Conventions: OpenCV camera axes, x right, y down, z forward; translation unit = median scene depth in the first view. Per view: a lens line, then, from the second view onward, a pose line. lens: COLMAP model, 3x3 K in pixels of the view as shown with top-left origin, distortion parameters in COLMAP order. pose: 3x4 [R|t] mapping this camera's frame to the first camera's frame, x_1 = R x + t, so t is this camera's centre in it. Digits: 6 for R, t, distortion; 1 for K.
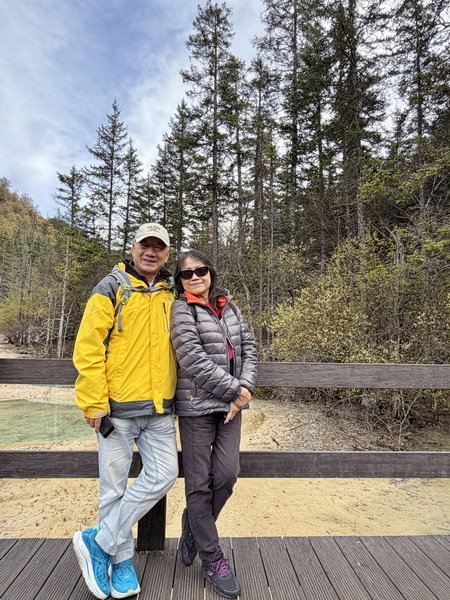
lens RADIAL K [[385.8, 0, 226.3], [0, 385.8, 304.4], [0, 0, 1]] dist [0.005294, -0.002897]
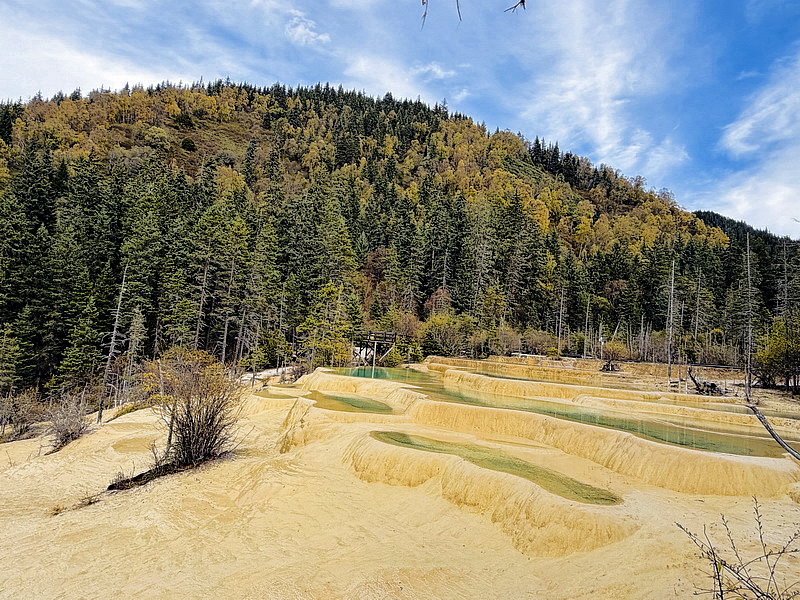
lens RADIAL K [[483.4, 0, 397.0], [0, 483.4, 293.4], [0, 0, 1]] dist [-0.002213, 0.010256]
pose [[0.567503, -0.061873, -0.821043, -0.206223], [0.008937, 0.997577, -0.068999, -0.036515], [0.823323, 0.031820, 0.566680, -0.238138]]
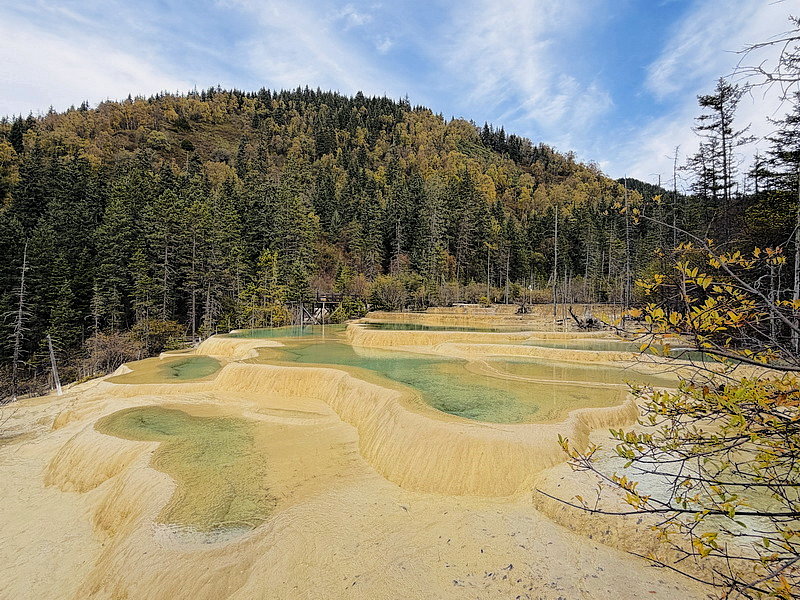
lens RADIAL K [[389.9, 0, 399.2], [0, 389.9, 291.9], [0, 0, 1]] dist [0.001033, 0.000897]
pose [[0.588399, -0.038202, -0.807668, -0.225224], [0.077057, 0.996986, 0.008981, -0.012161], [0.804891, -0.067521, 0.589569, 0.063055]]
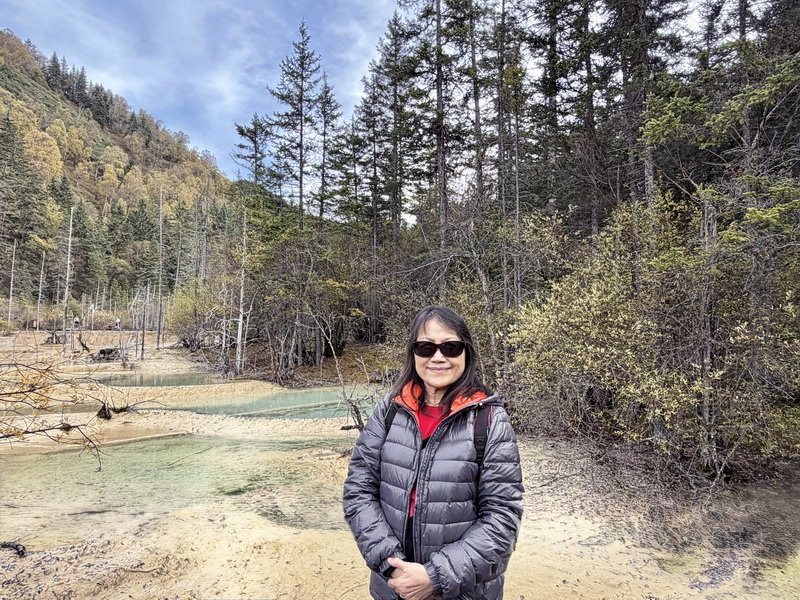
lens RADIAL K [[514.5, 0, 402.7], [0, 514.5, 300.4], [0, 0, 1]] dist [0.005294, -0.002897]
pose [[0.991810, -0.020616, -0.126049, 0.016307], [0.024285, 0.999323, 0.027643, -0.015193], [0.125394, -0.030478, 0.991639, 0.024632]]
